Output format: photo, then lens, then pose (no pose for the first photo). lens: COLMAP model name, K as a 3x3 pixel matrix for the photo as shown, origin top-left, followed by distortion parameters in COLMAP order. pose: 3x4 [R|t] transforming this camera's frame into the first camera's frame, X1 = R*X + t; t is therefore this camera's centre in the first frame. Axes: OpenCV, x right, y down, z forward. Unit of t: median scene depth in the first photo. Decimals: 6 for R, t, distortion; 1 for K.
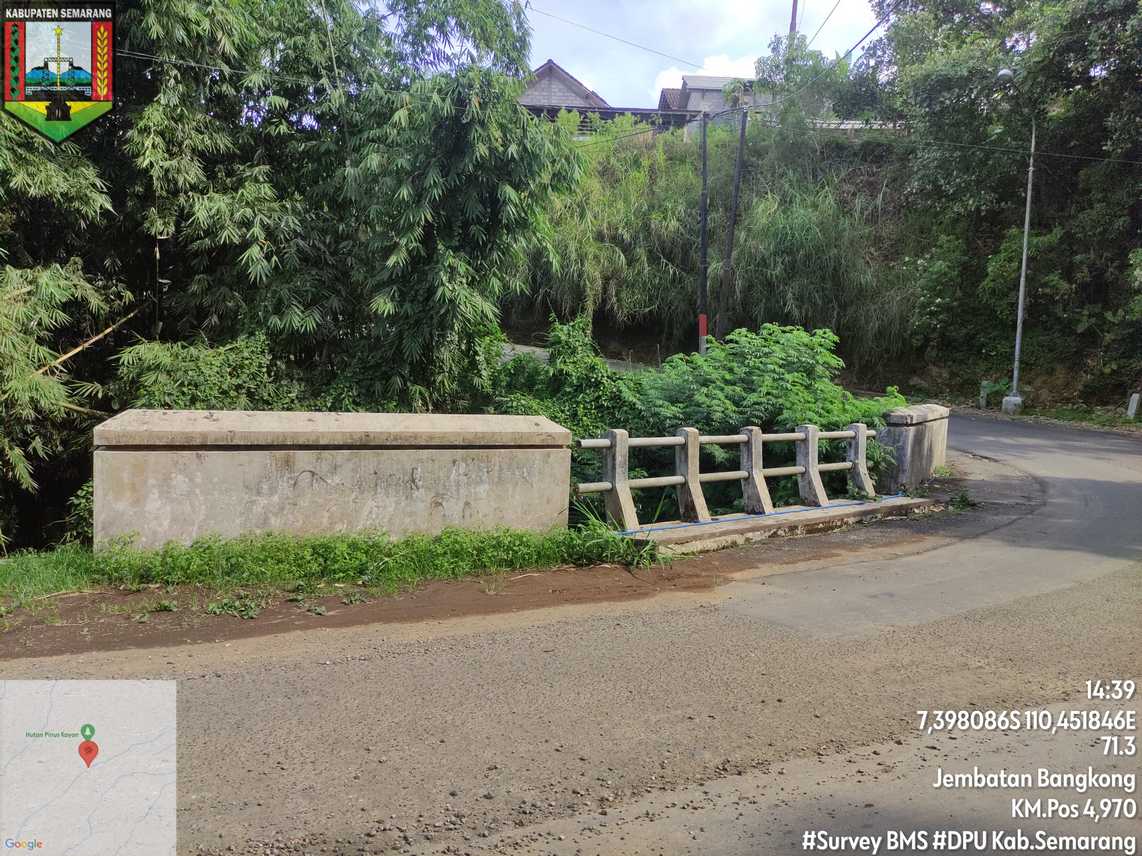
lens RADIAL K [[840.2, 0, 570.8], [0, 840.2, 424.6], [0, 0, 1]] dist [0.062106, -0.072030]
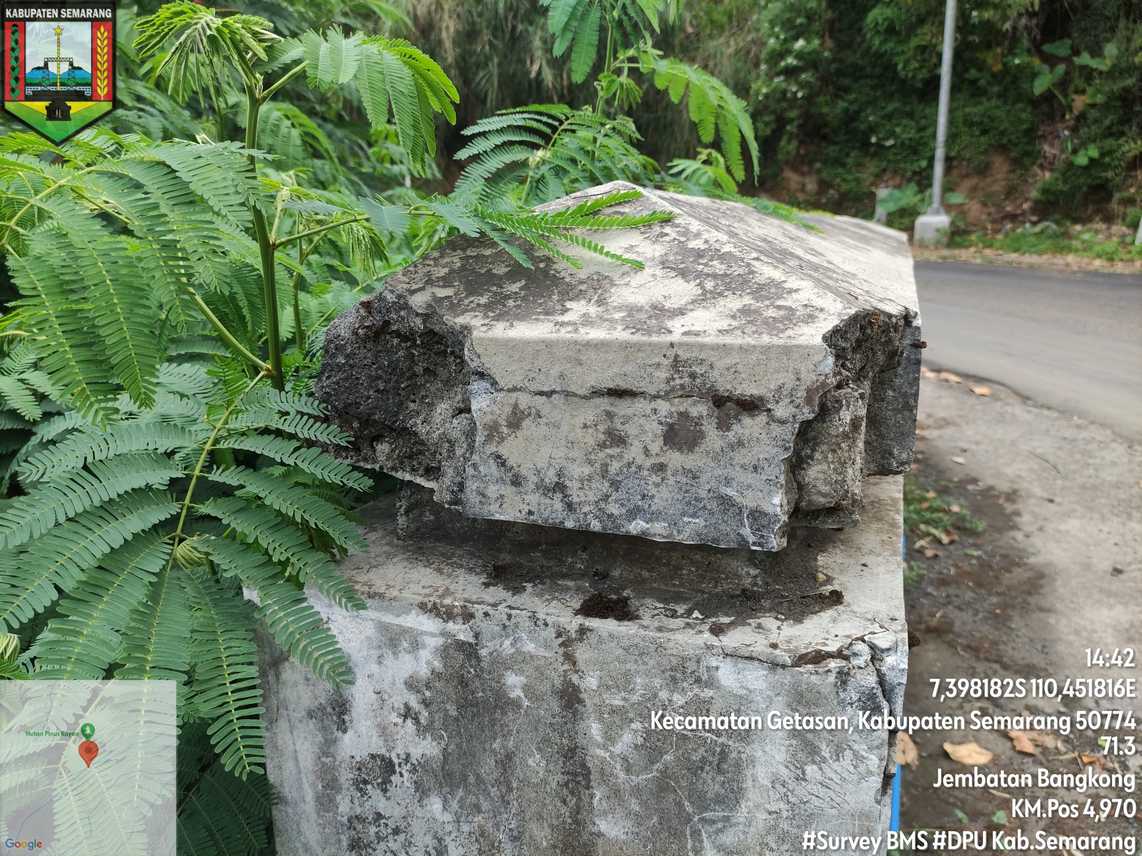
lens RADIAL K [[840.2, 0, 570.8], [0, 840.2, 424.6], [0, 0, 1]] dist [0.062106, -0.072030]
pose [[0.982403, -0.089520, 0.163919, 0.188307], [0.061560, 0.983805, 0.168339, -0.006772], [-0.176335, -0.155286, 0.972004, 0.486305]]
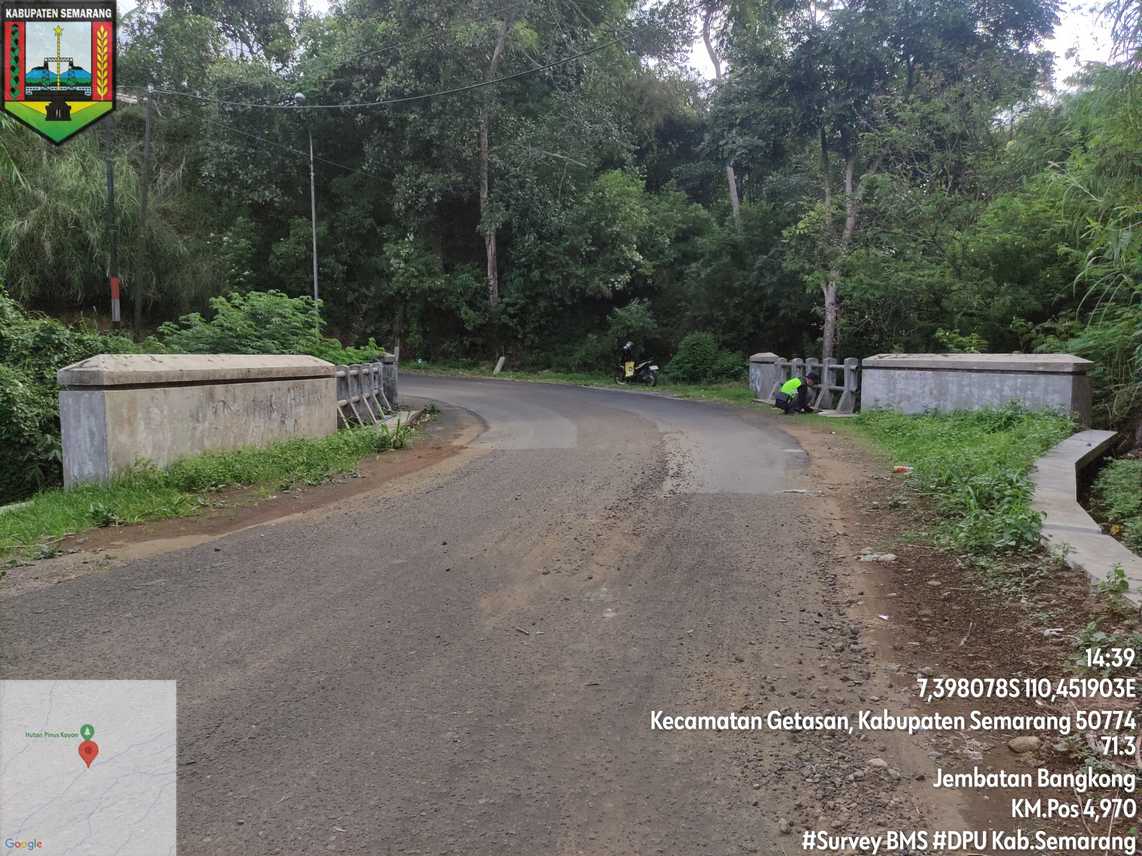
lens RADIAL K [[840.2, 0, 570.8], [0, 840.2, 424.6], [0, 0, 1]] dist [0.062106, -0.072030]
pose [[0.569404, -0.104693, 0.815364, -0.311484], [0.077343, 0.994280, 0.073654, 0.011094], [-0.818412, 0.021124, 0.574244, -0.043461]]
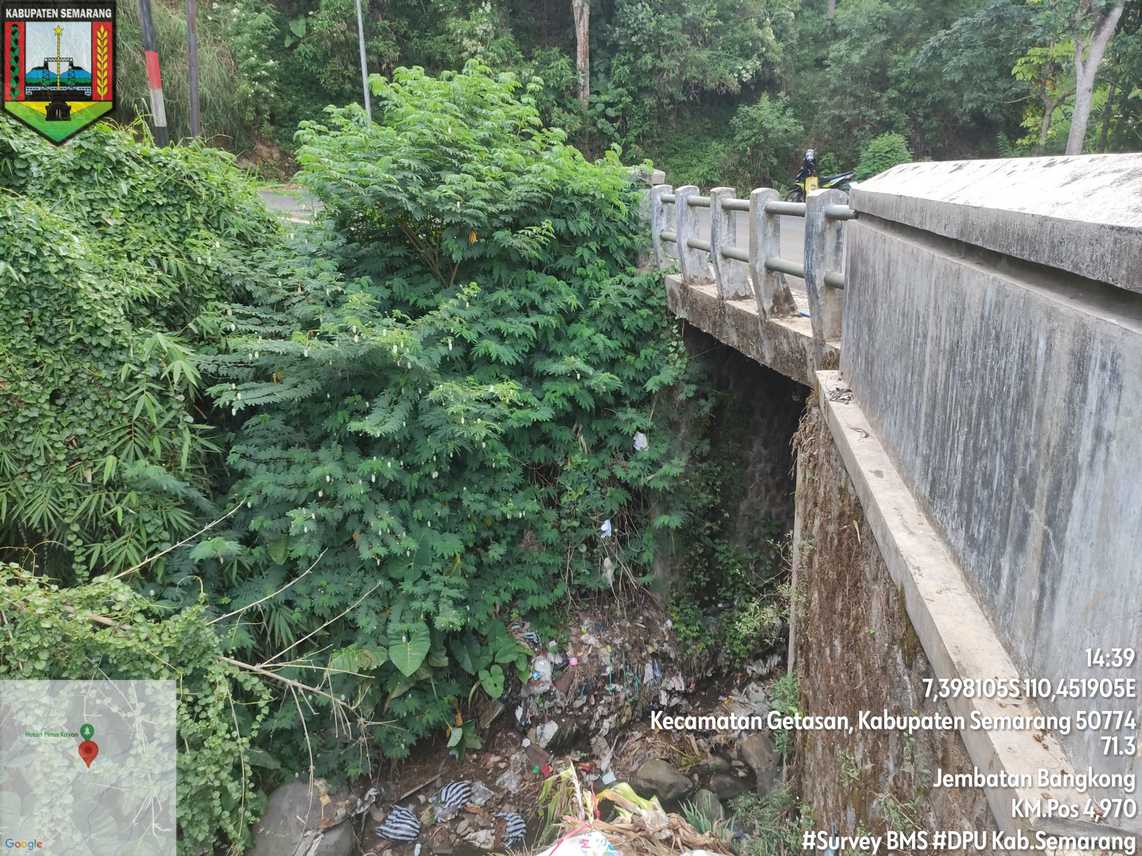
lens RADIAL K [[840.2, 0, 570.8], [0, 840.2, 424.6], [0, 0, 1]] dist [0.062106, -0.072030]
pose [[0.504656, -0.290236, 0.813072, -0.230047], [0.097926, 0.954962, 0.280105, -0.008734], [-0.857749, -0.061736, 0.510348, 0.297309]]
